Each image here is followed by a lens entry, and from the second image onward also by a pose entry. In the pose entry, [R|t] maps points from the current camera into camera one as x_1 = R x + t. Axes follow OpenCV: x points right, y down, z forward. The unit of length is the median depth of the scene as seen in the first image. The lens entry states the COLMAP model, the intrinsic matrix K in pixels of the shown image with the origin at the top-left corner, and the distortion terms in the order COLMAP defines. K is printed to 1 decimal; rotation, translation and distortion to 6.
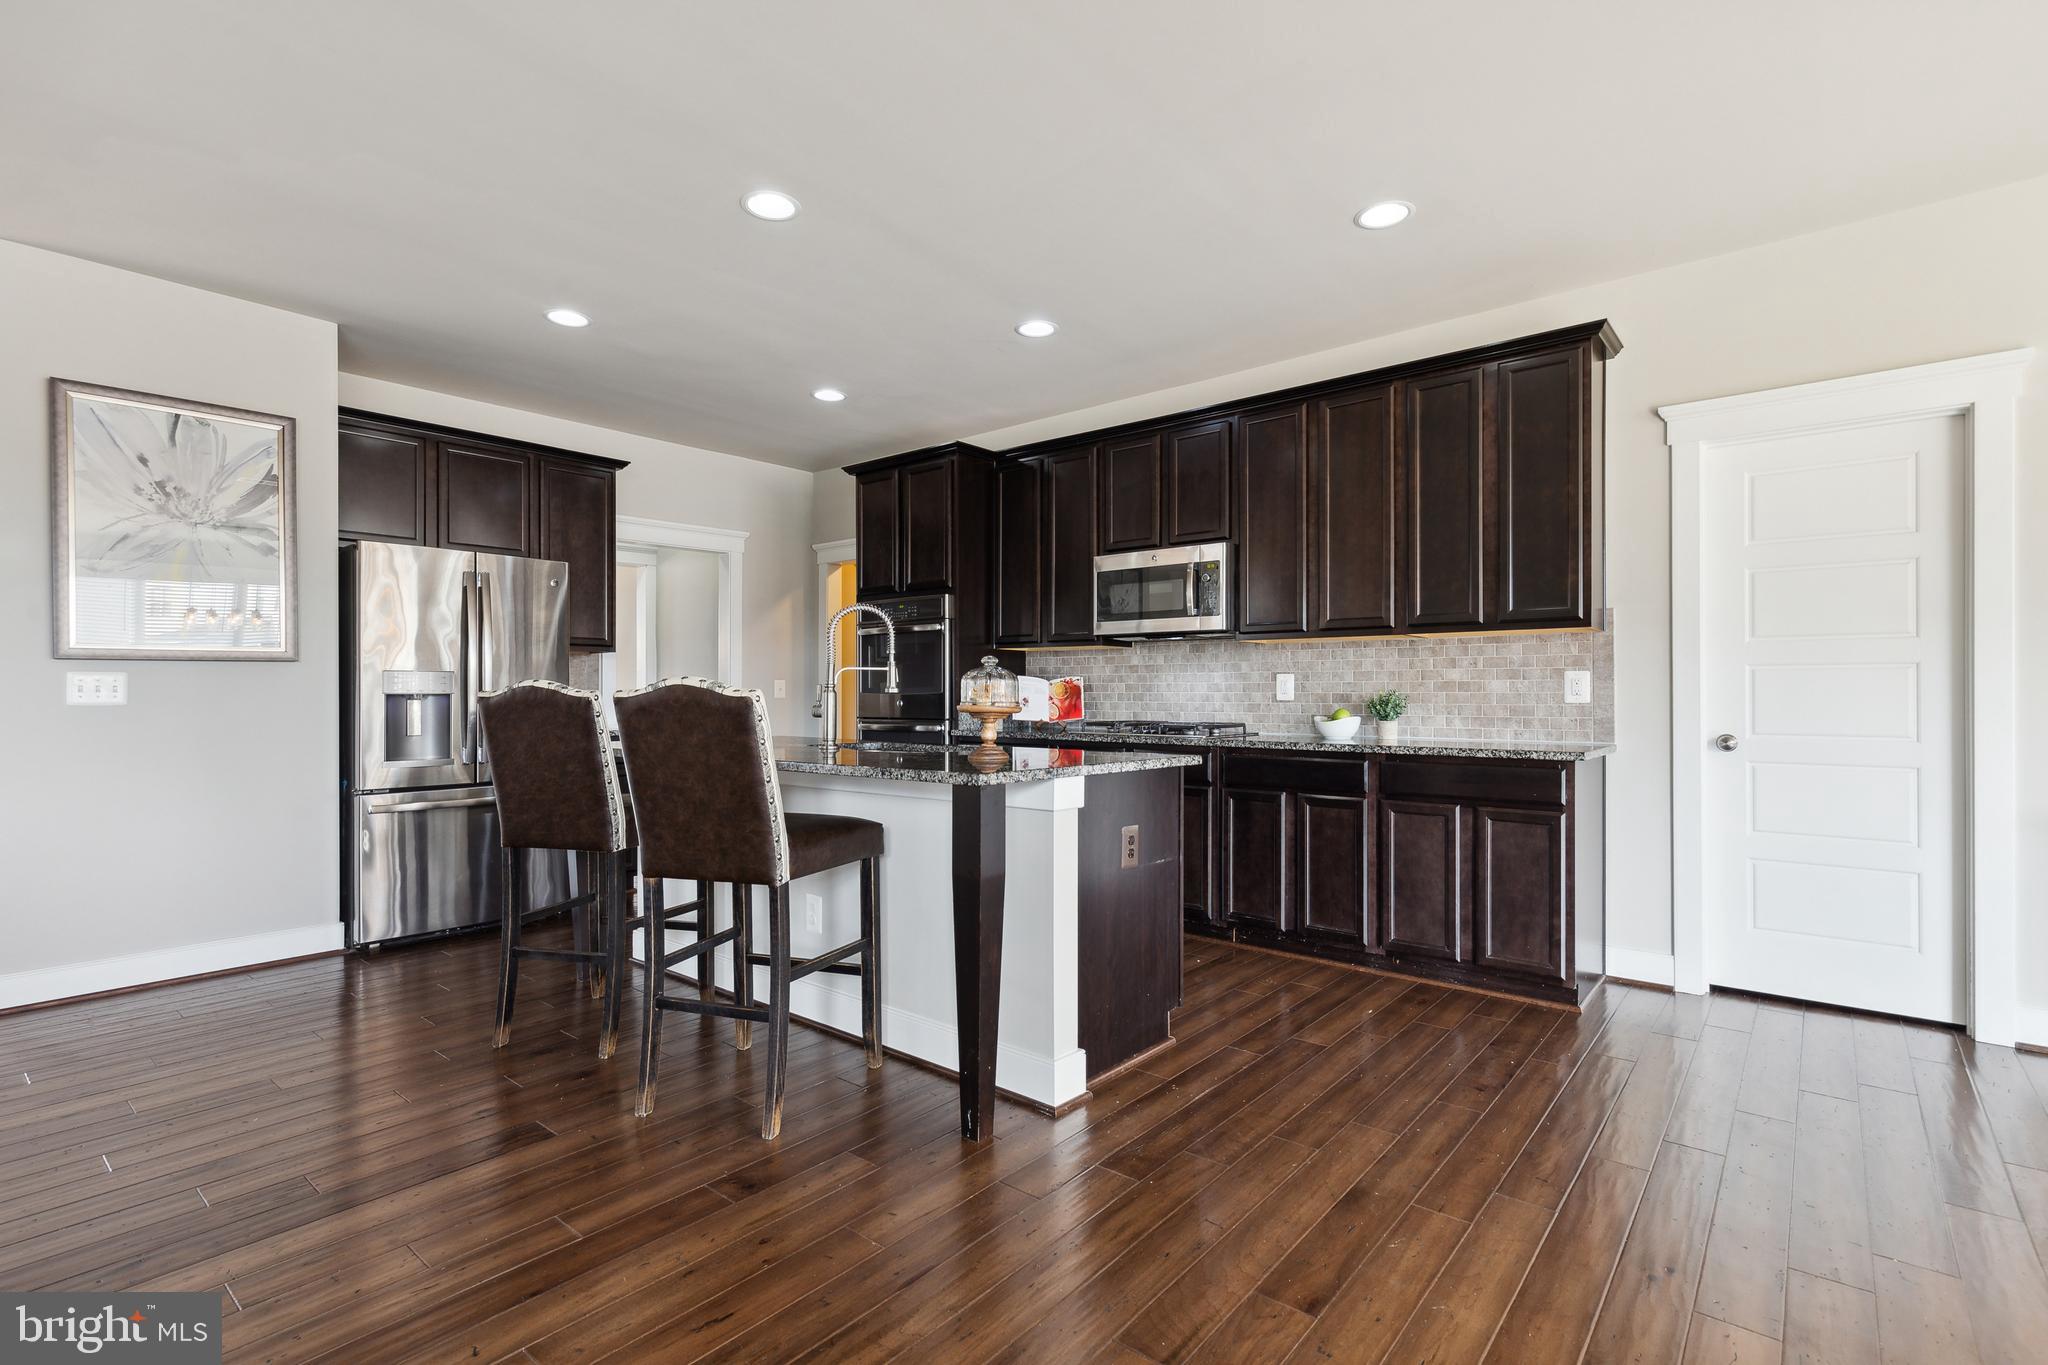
lens RADIAL K [[940.6, 0, 1020.8], [0, 940.6, 676.3], [0, 0, 1]] dist [0.000039, 0.000253]
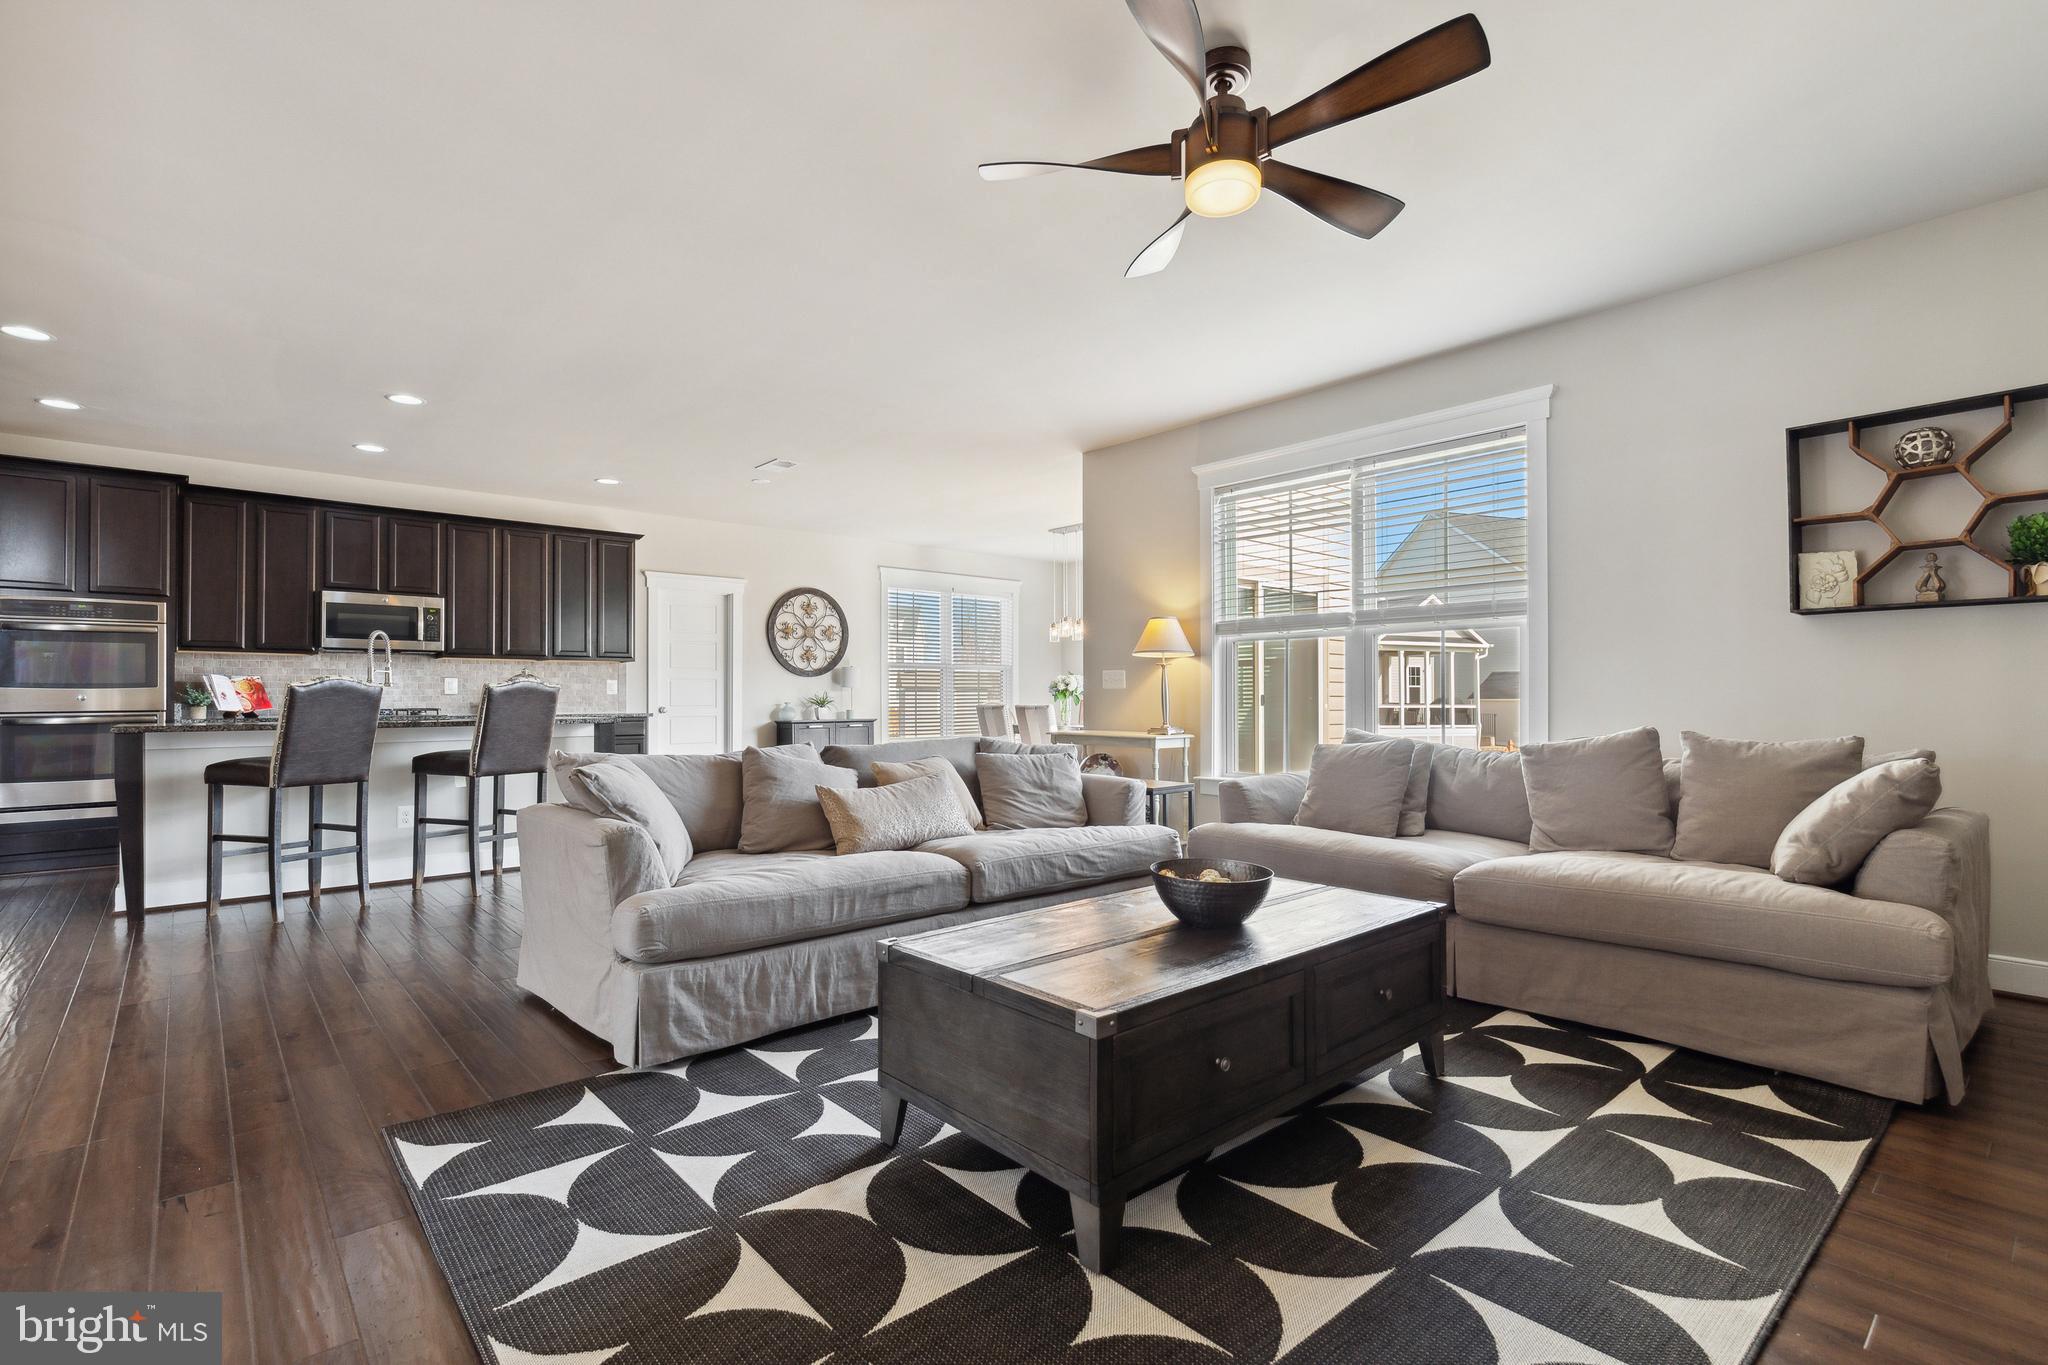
lens RADIAL K [[940.6, 0, 1020.8], [0, 940.6, 676.3], [0, 0, 1]] dist [0.000039, 0.000253]
pose [[0.134948, 0.025763, 0.990518, -1.278186], [-0.009334, 0.999651, -0.024729, 0.027063], [-0.990809, -0.005908, 0.135141, -0.226957]]
